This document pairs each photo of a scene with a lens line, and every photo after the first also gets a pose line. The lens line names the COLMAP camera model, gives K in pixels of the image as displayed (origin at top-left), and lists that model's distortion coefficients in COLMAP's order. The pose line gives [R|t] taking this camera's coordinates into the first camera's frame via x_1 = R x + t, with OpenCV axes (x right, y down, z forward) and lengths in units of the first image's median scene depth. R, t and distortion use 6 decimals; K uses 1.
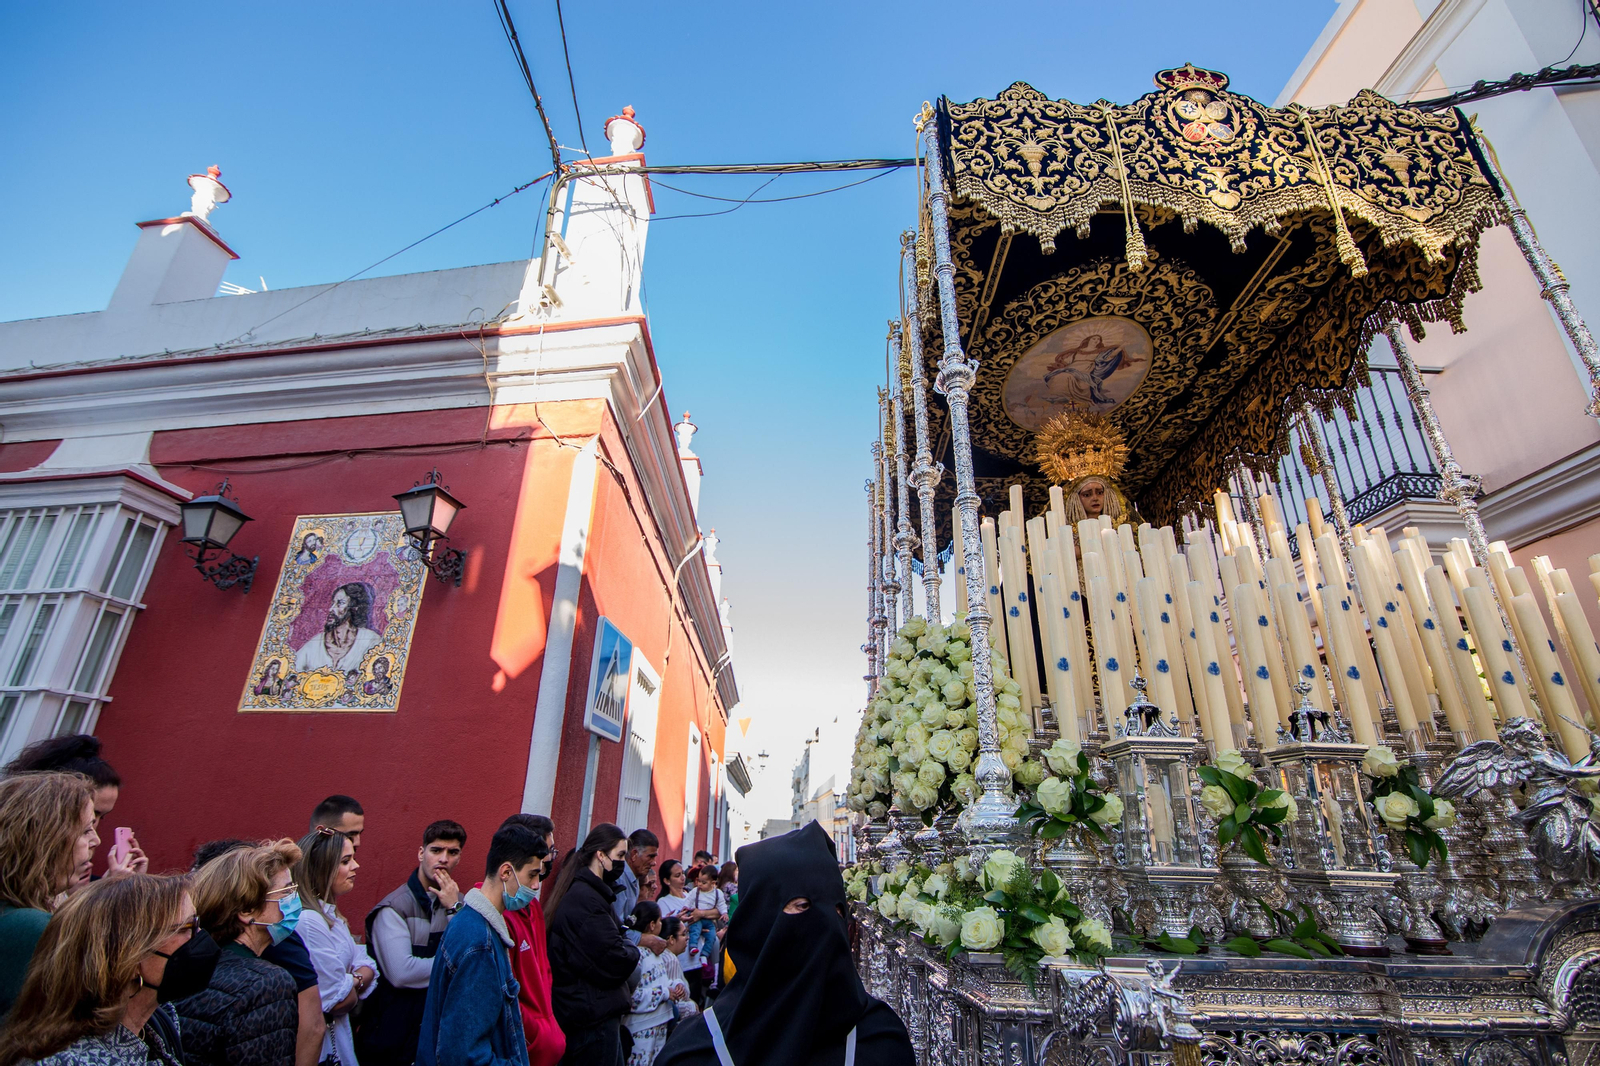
lens RADIAL K [[735.0, 0, 793.7], [0, 735.0, 527.8], [0, 0, 1]] dist [-0.018239, -0.000151]
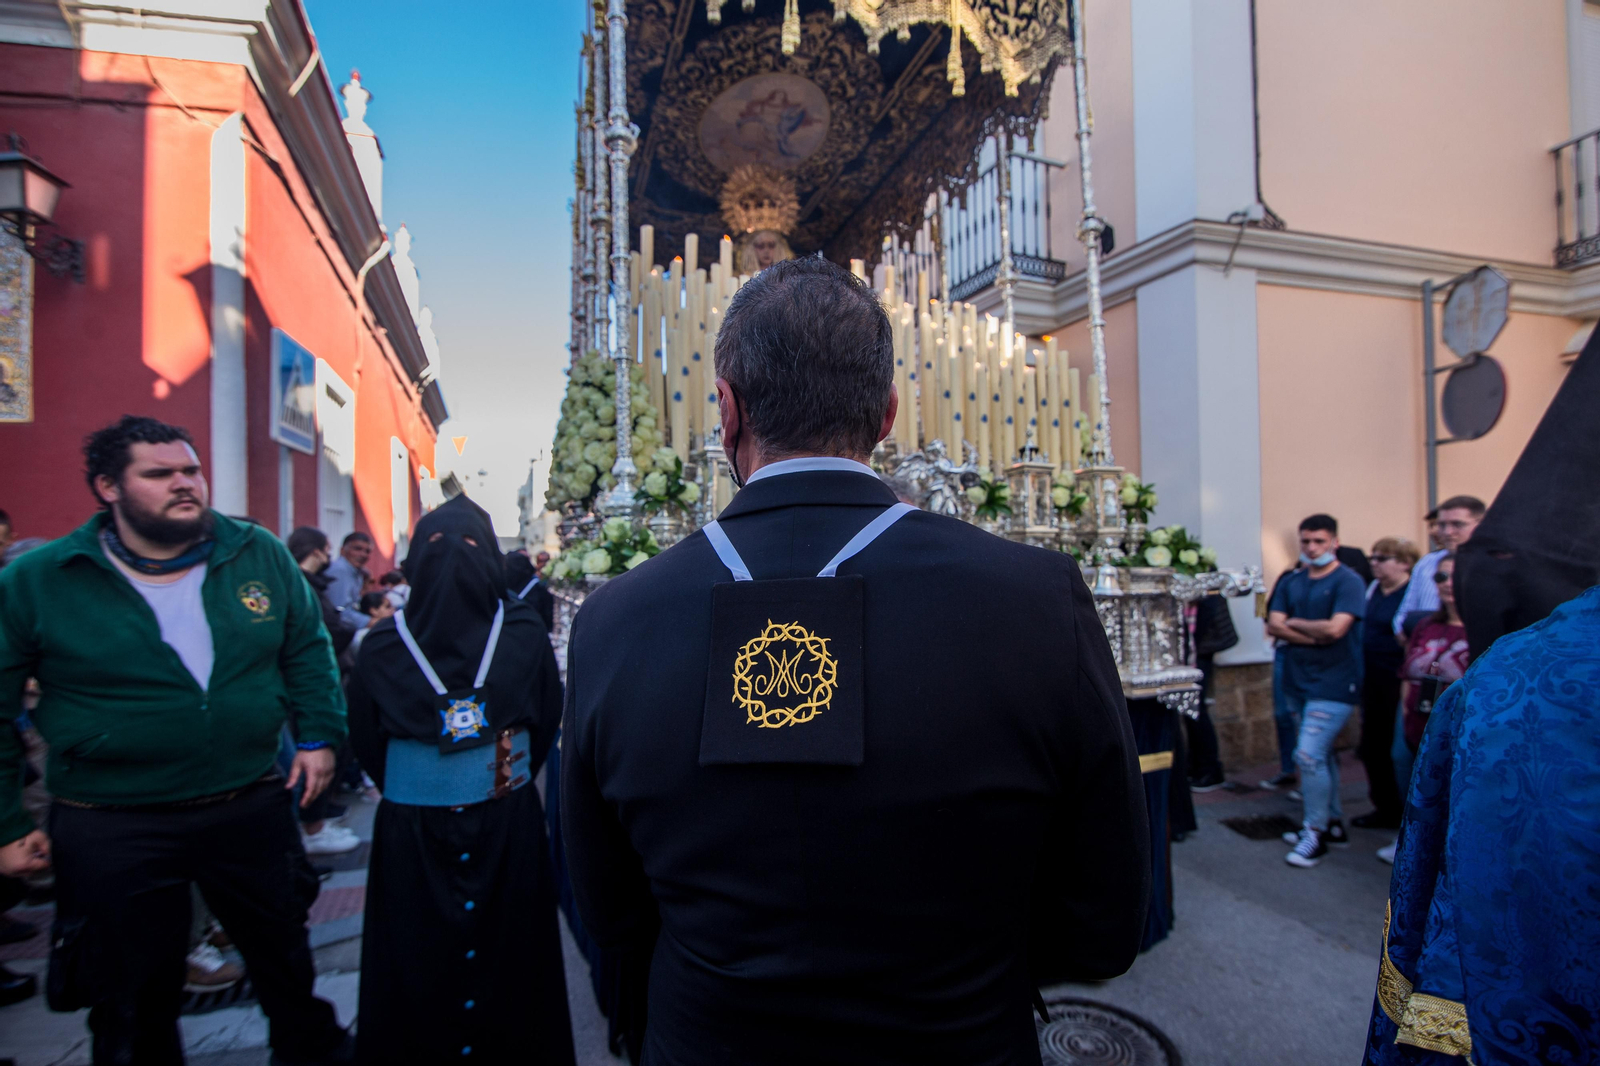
lens RADIAL K [[735.0, 0, 800.2], [0, 735.0, 540.0], [0, 0, 1]] dist [-0.018239, -0.000151]
pose [[0.934038, -0.032207, 0.355720, 0.037074], [-0.105884, 0.926191, 0.361884, -0.042741], [-0.341119, -0.375678, 0.861687, -0.180584]]
